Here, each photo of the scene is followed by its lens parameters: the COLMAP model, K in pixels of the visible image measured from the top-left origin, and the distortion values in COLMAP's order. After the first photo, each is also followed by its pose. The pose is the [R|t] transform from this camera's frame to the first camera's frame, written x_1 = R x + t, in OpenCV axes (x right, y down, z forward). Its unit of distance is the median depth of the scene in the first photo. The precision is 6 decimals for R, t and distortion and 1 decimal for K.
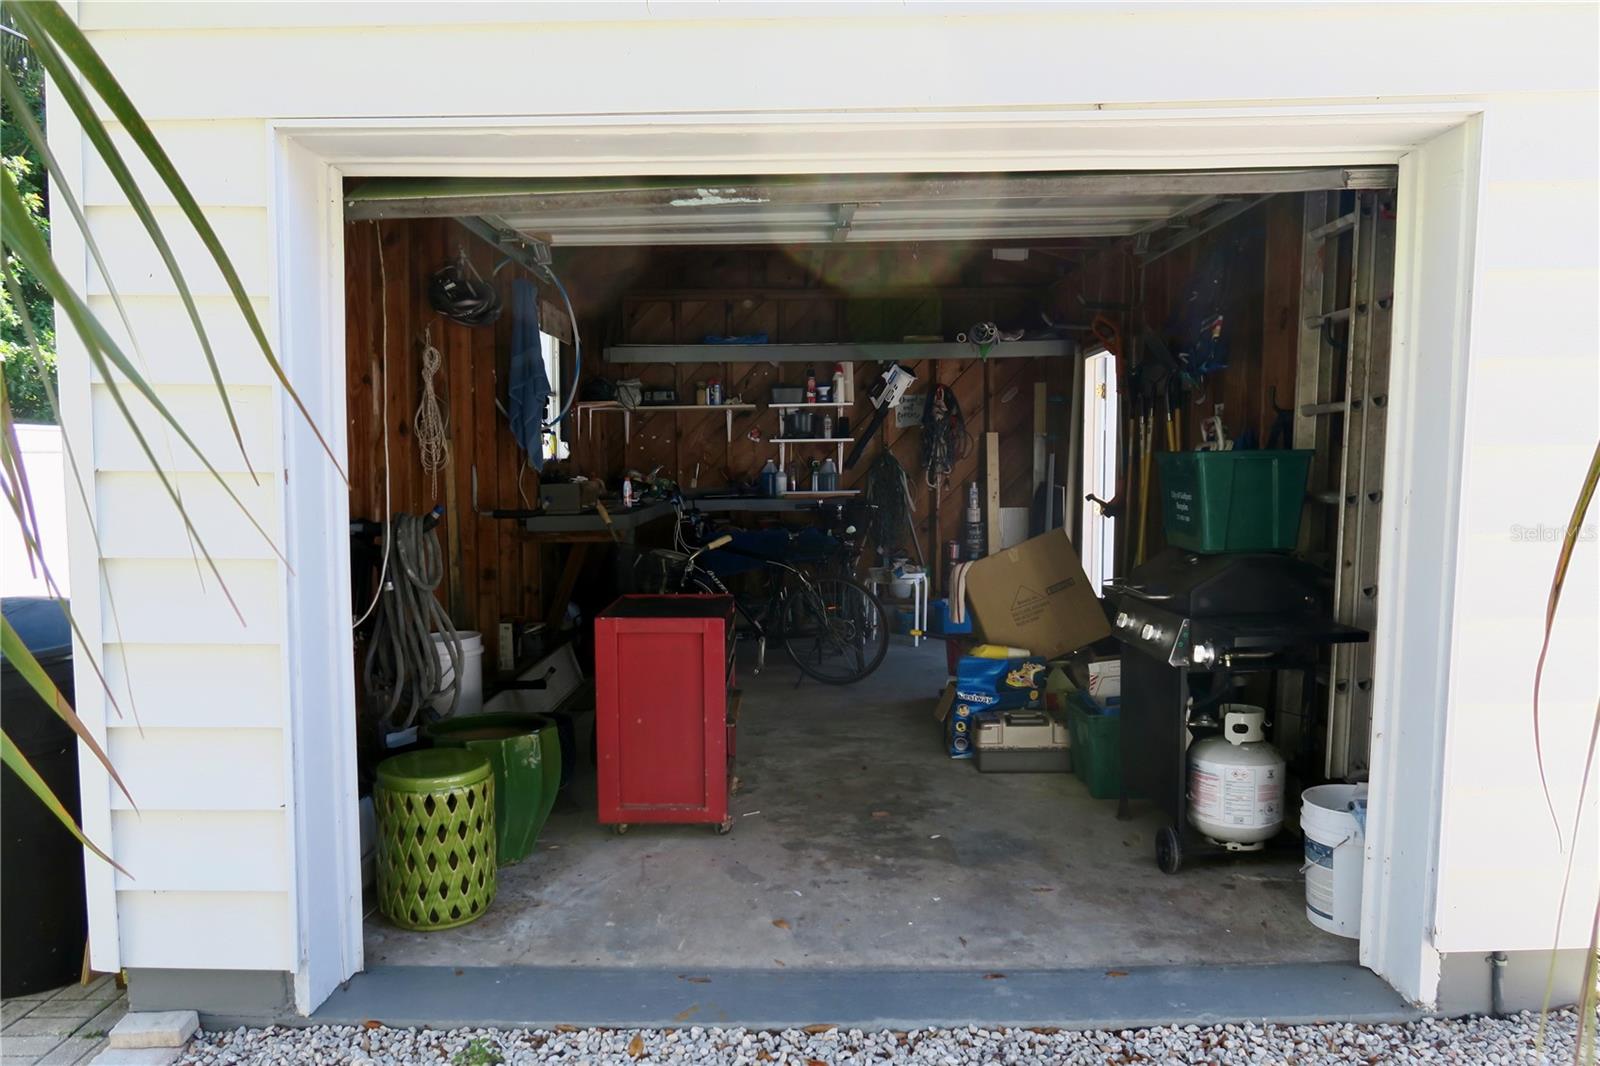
lens RADIAL K [[1089.8, 0, 799.9], [0, 1089.8, 557.4], [0, 0, 1]] dist [-0.031087, 0.003412]
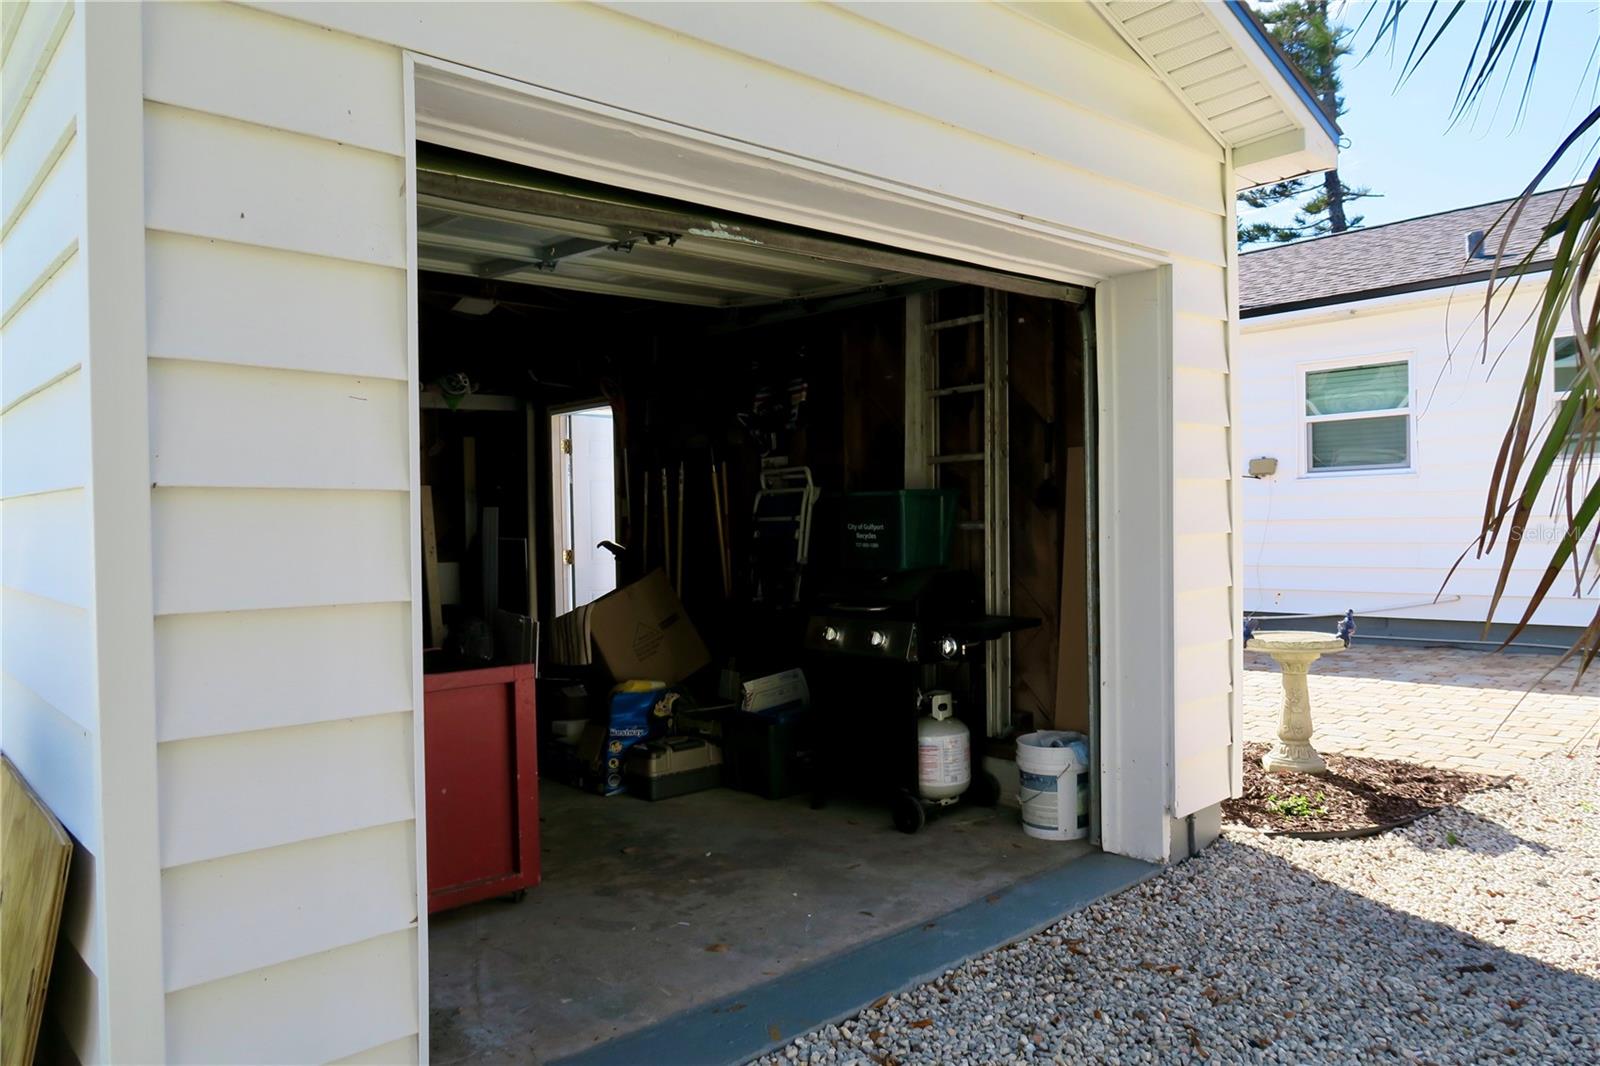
lens RADIAL K [[1089.8, 0, 799.9], [0, 1089.8, 557.4], [0, 0, 1]] dist [-0.031087, 0.003412]
pose [[0.732111, -0.029629, 0.680541, -0.574223], [0.072324, 0.996788, -0.034406, 0.014821], [-0.677335, 0.074408, 0.731902, 0.166141]]
